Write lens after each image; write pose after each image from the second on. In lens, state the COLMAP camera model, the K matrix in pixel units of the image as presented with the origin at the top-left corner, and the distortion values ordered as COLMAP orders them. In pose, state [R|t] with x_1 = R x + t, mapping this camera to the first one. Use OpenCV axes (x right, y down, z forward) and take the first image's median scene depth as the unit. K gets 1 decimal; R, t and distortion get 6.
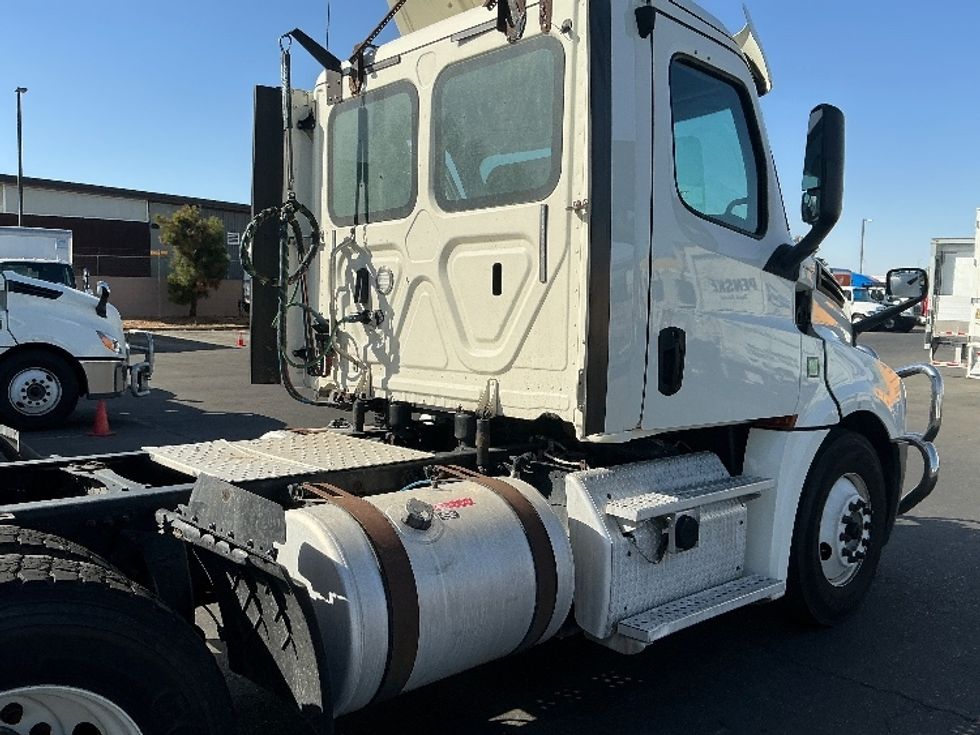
lens RADIAL K [[824.3, 0, 482.9], [0, 824.3, 369.2], [0, 0, 1]] dist [0.078802, -0.076839]
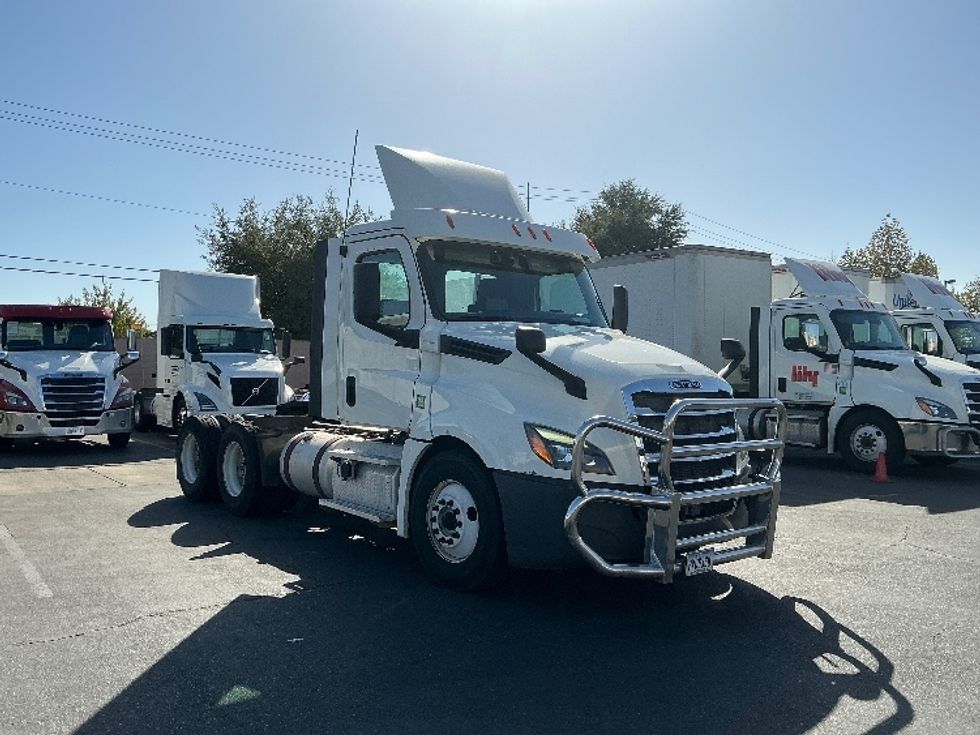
lens RADIAL K [[824.3, 0, 496.4], [0, 824.3, 368.5], [0, 0, 1]] dist [0.078802, -0.076839]
pose [[-0.039136, -0.022663, -0.998977, 1.964986], [-0.076285, 0.996893, -0.019627, -0.046228], [0.996318, 0.075439, -0.040744, 1.194418]]
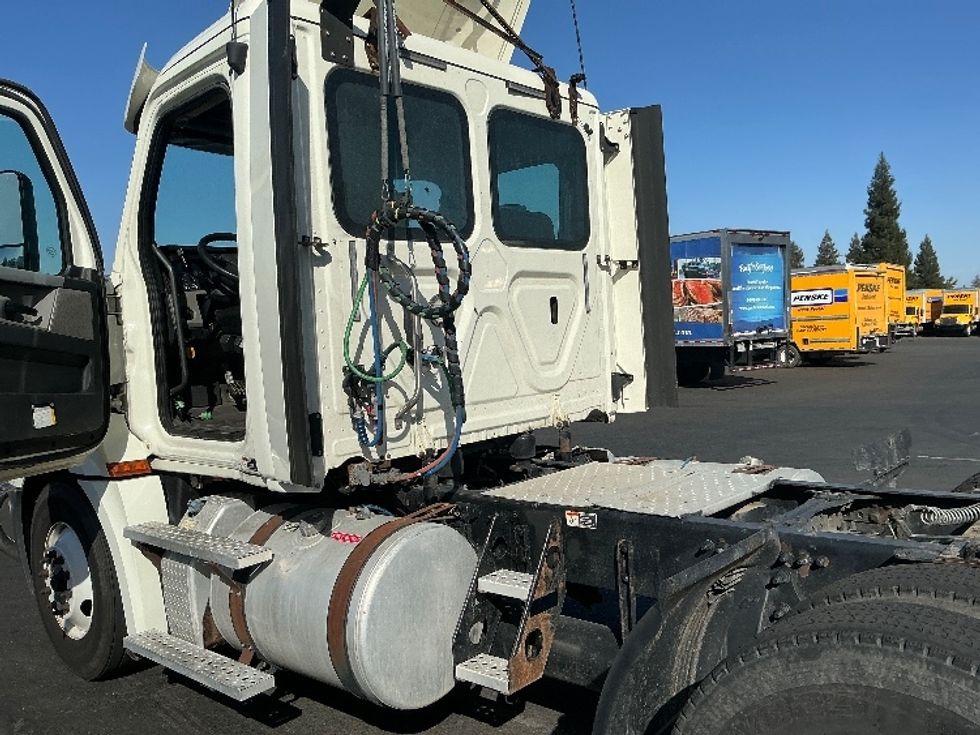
lens RADIAL K [[824.3, 0, 499.1], [0, 824.3, 372.2], [0, 0, 1]] dist [0.078802, -0.076839]
pose [[-0.131895, -0.064572, 0.989158, -0.983659], [0.114244, 0.990236, 0.079876, -0.105944], [-0.984658, 0.123541, -0.123231, 1.054262]]
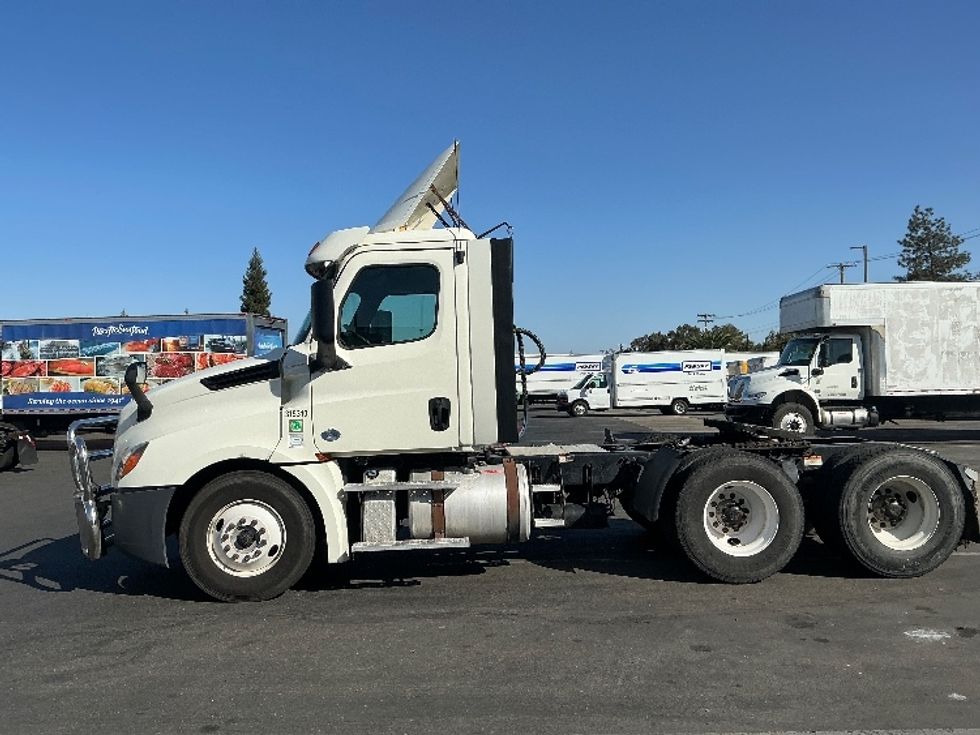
lens RADIAL K [[824.3, 0, 496.3], [0, 824.3, 361.9], [0, 0, 1]] dist [0.078802, -0.076839]
pose [[-0.776756, 0.014851, 0.629626, -1.292787], [0.055615, 0.997434, 0.045084, -0.209760], [-0.627341, 0.070036, -0.775589, 2.383846]]
